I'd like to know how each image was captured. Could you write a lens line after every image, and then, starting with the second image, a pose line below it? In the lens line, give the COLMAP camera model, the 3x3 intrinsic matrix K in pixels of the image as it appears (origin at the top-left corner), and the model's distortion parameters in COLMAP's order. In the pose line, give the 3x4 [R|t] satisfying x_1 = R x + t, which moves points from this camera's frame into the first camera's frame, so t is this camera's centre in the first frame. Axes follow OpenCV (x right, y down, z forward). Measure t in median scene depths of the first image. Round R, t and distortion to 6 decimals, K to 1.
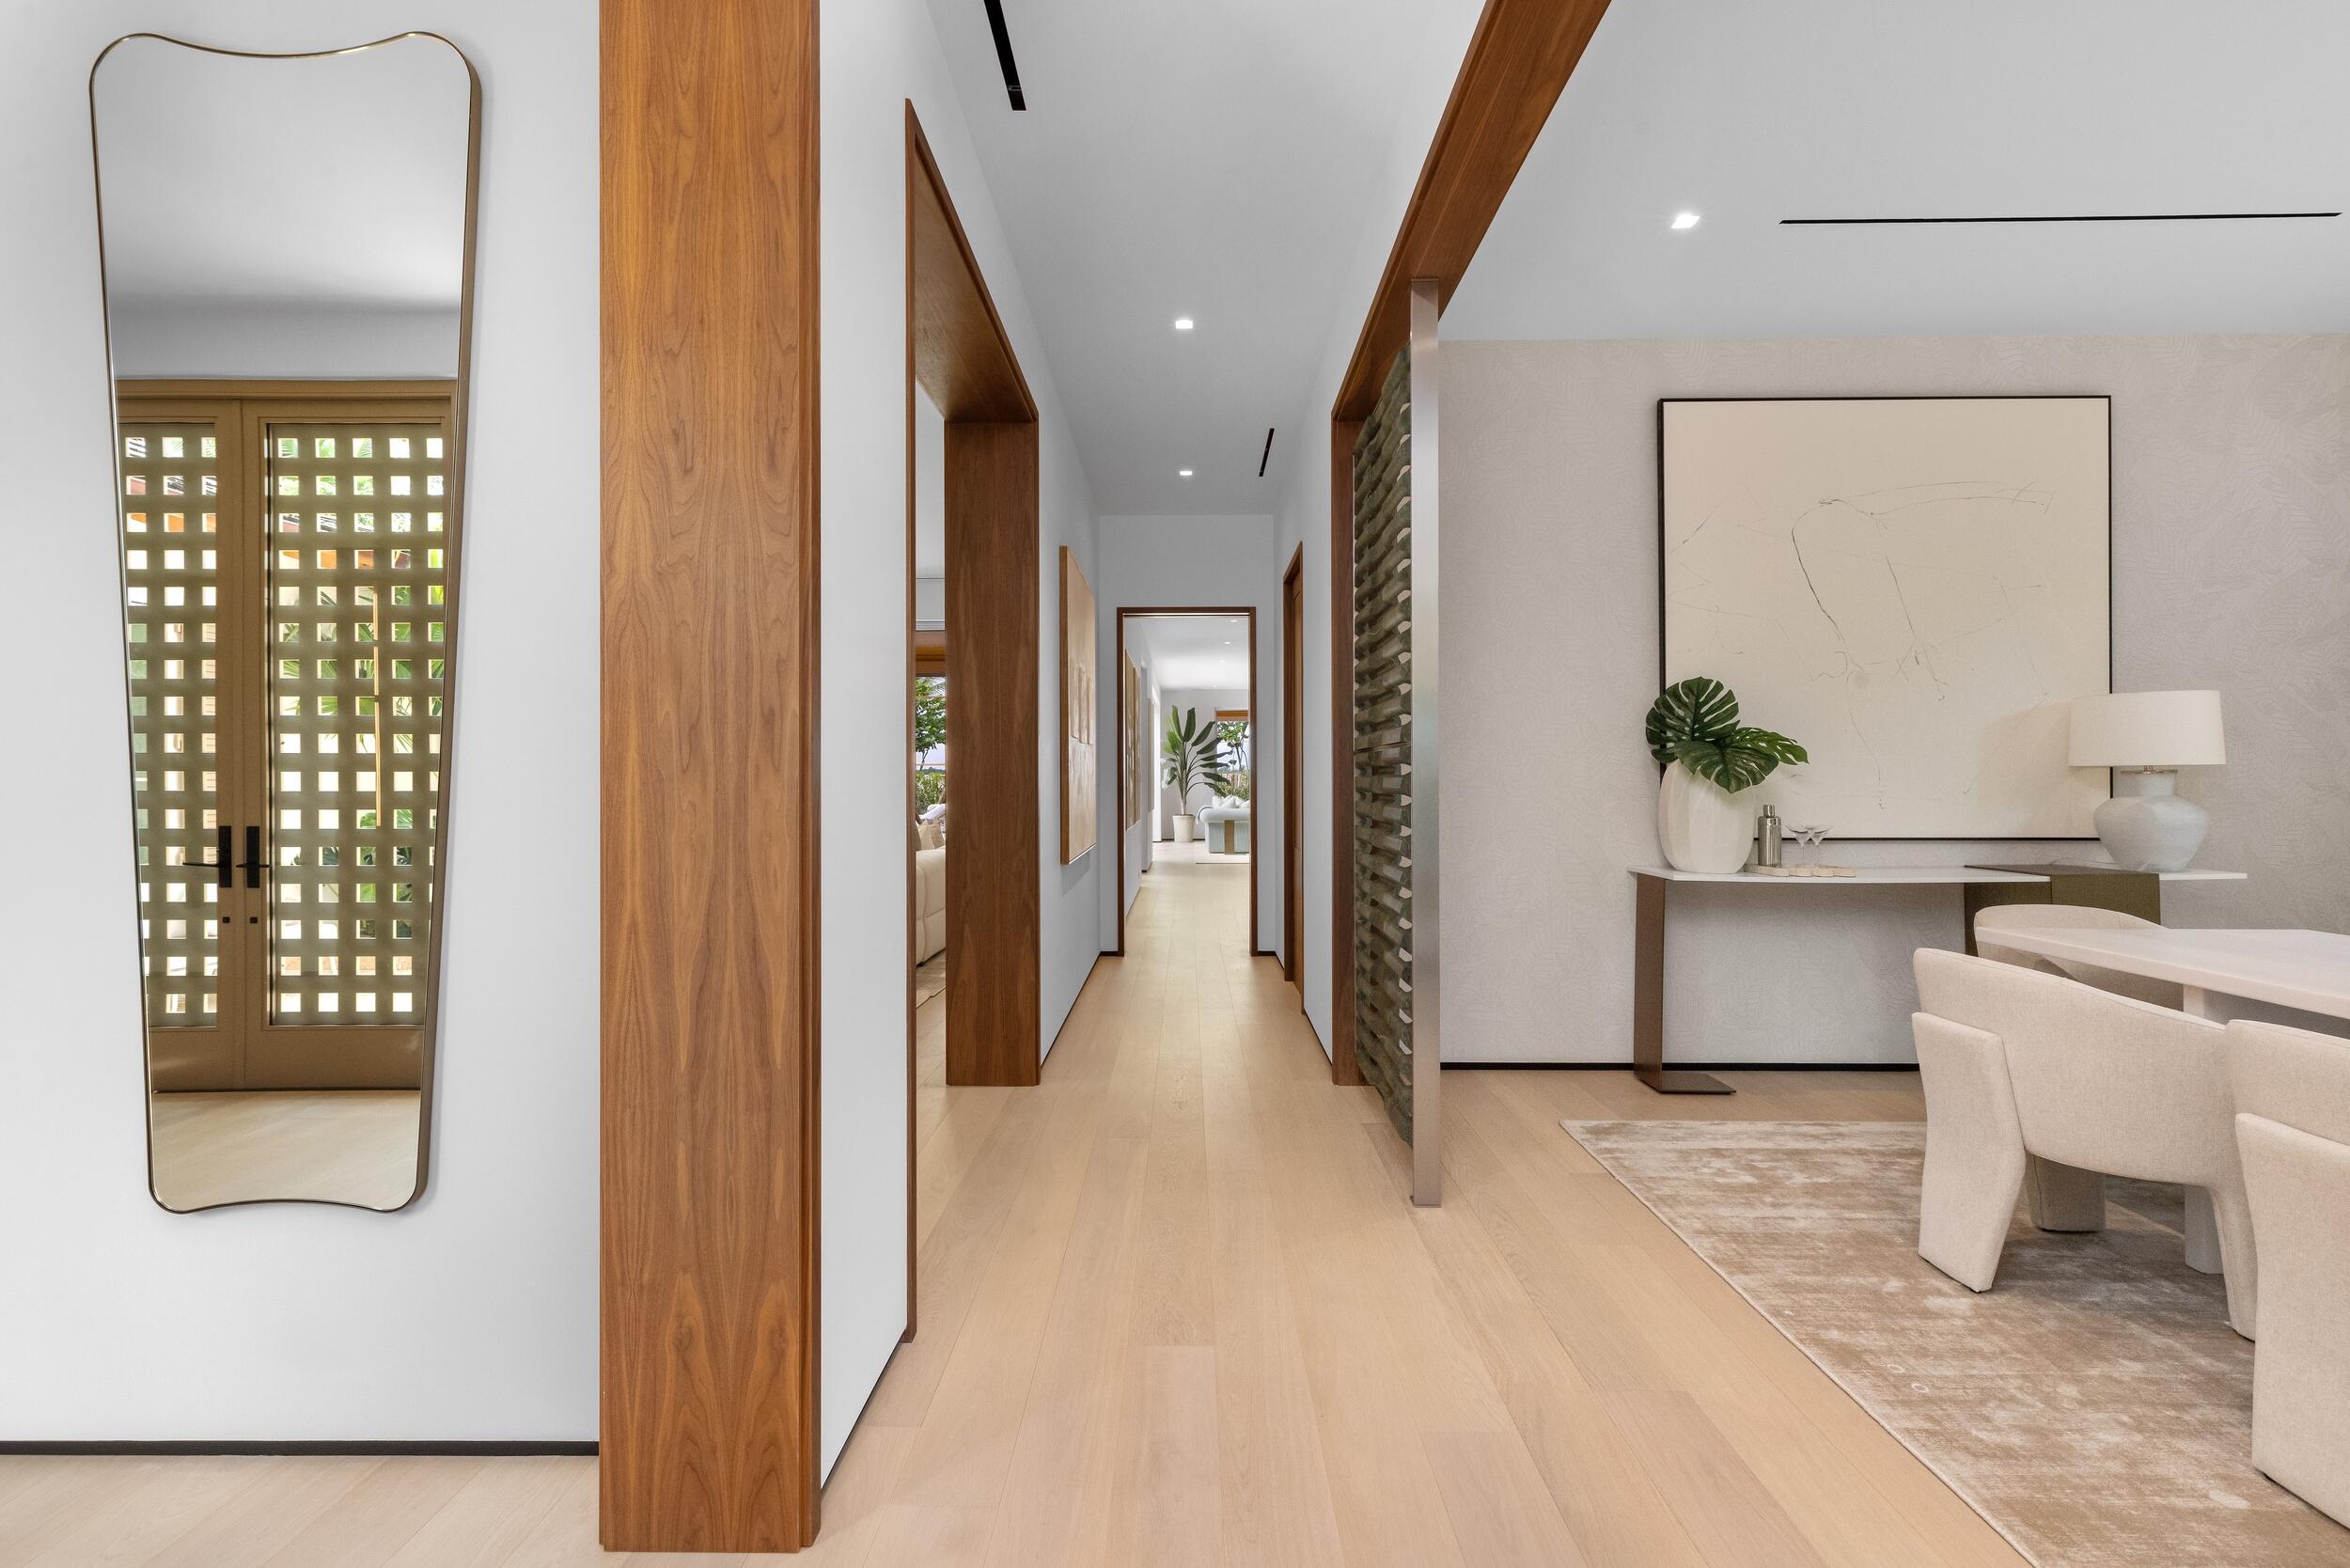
lens RADIAL K [[1072.2, 0, 1177.1], [0, 1072.2, 787.7], [0, 0, 1]] dist [0.004827, 0.001575]
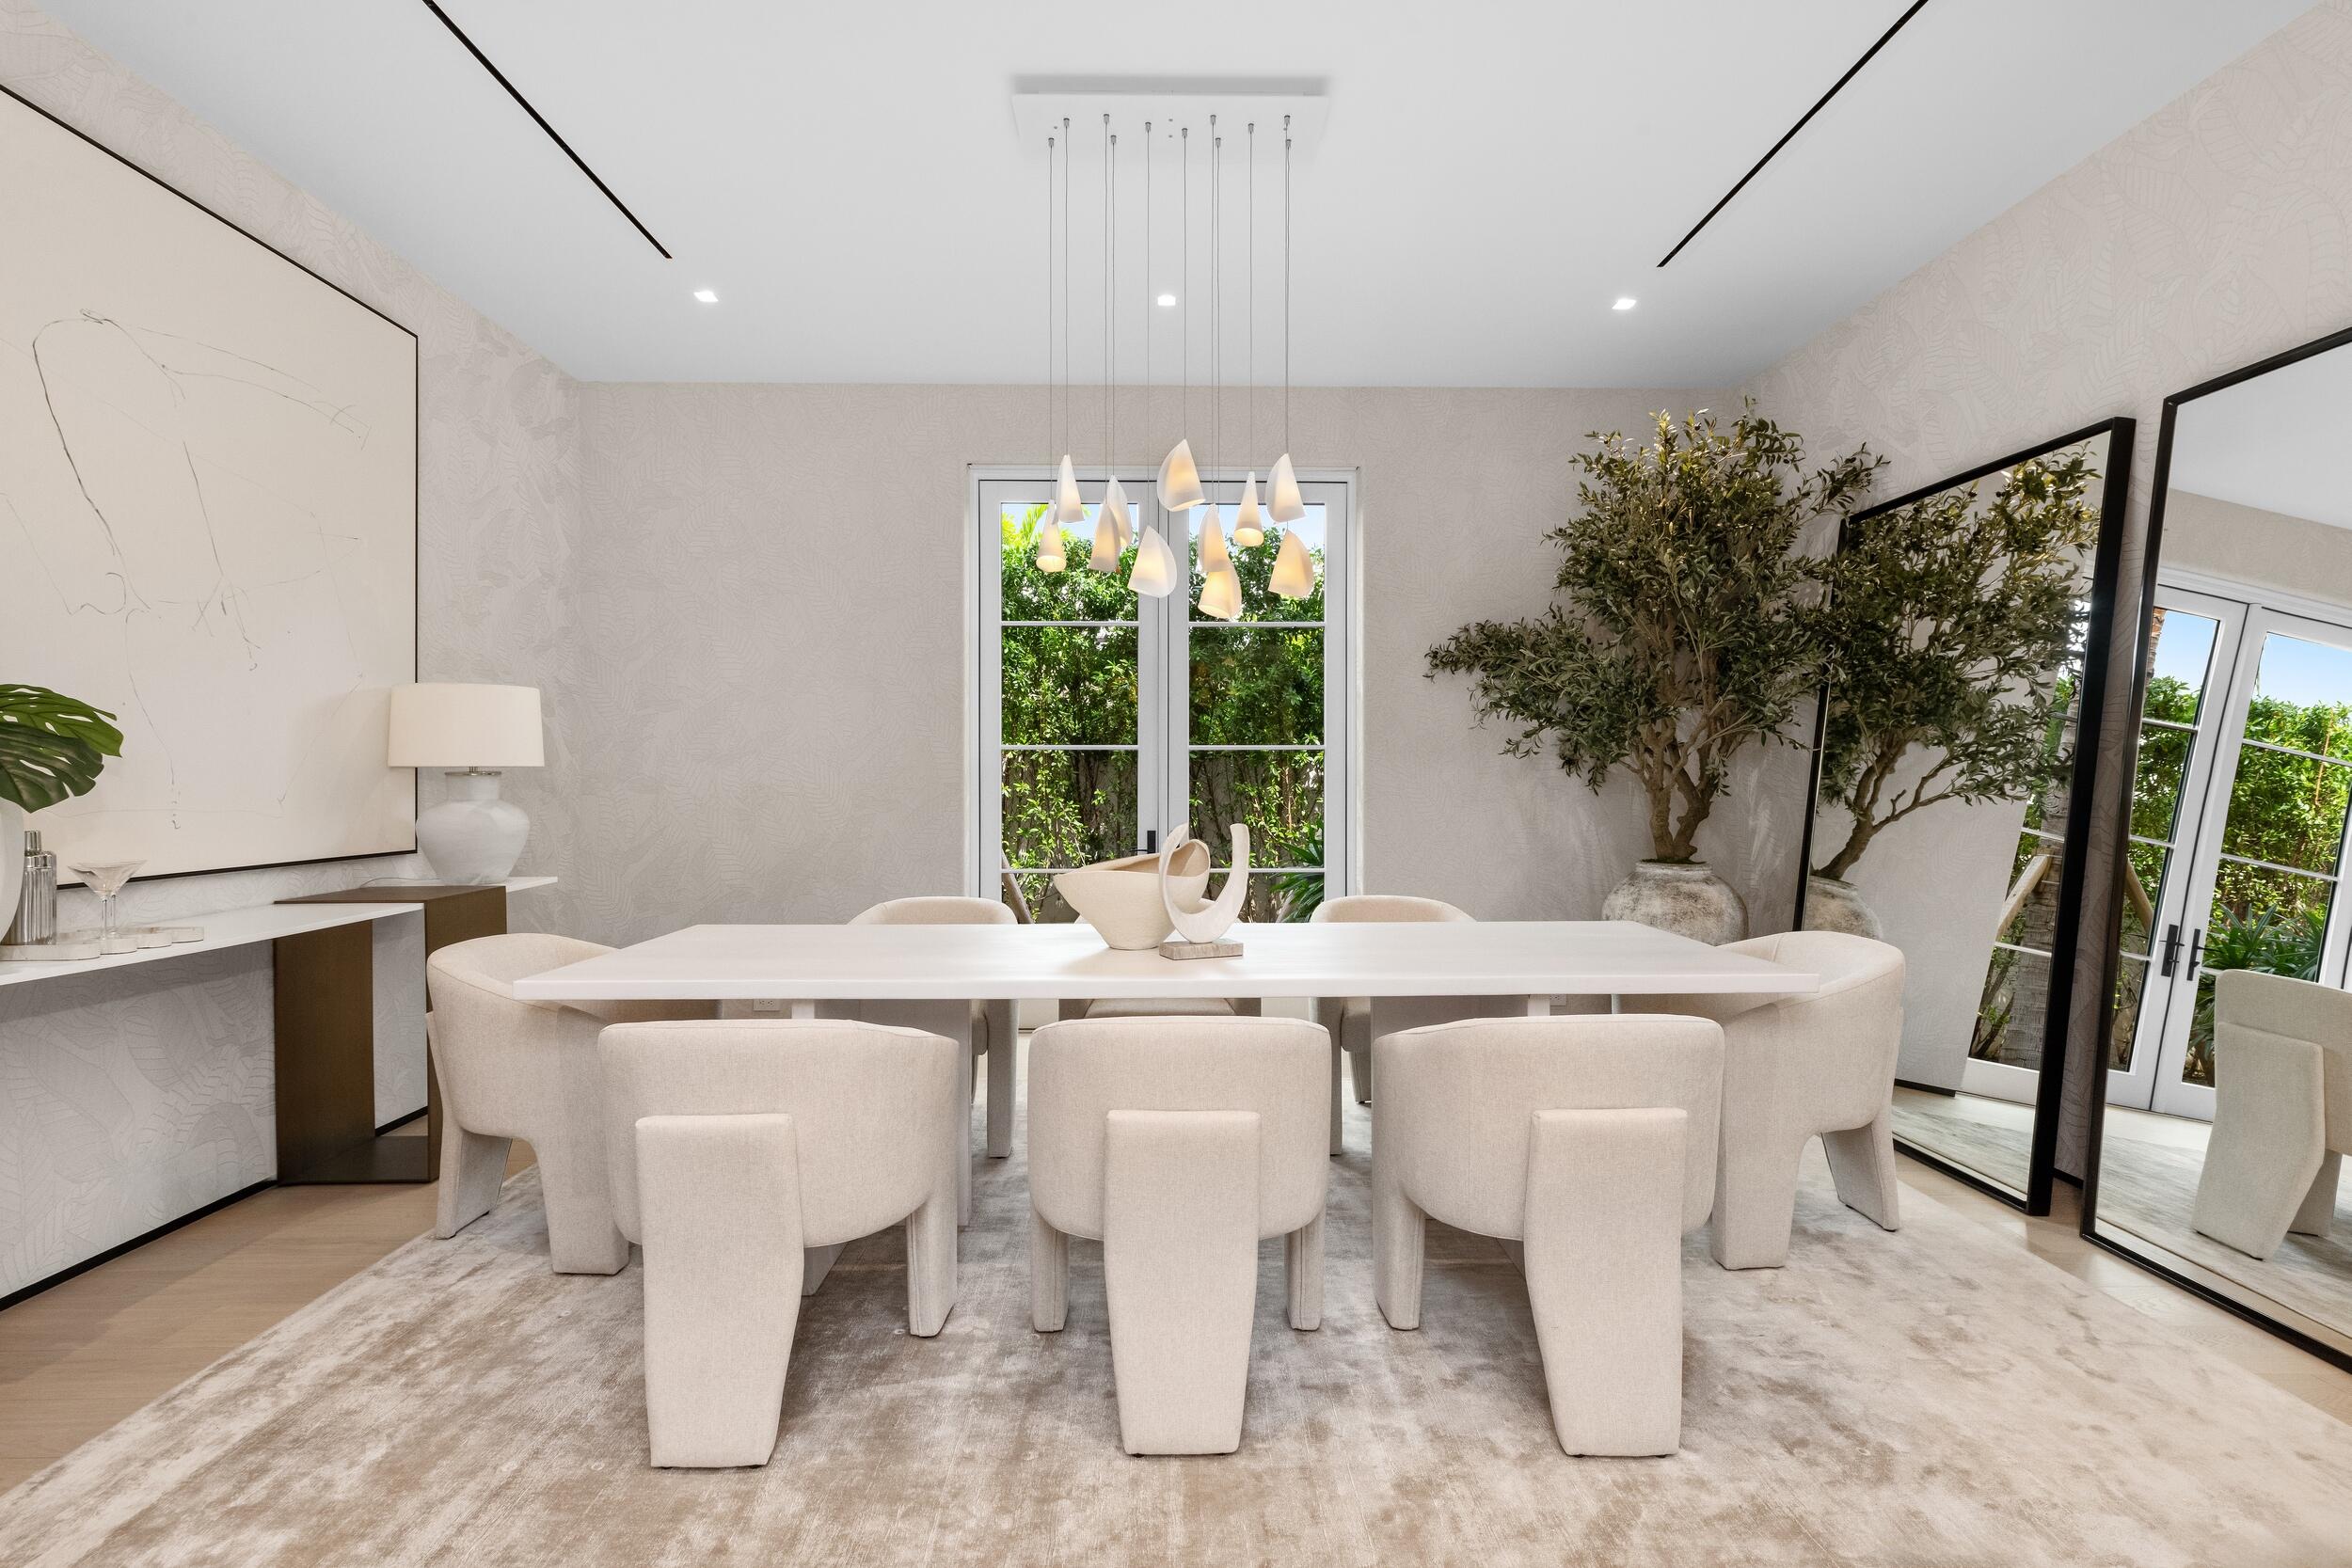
lens RADIAL K [[1073.0, 0, 1175.4], [0, 1073.0, 773.7], [0, 0, 1]] dist [0.004827, 0.001575]
pose [[-0.034399, 0.006296, 0.999388, -0.017904], [0.004248, 0.999972, -0.006153, -0.007643], [-0.999399, 0.004034, -0.034425, 0.514782]]
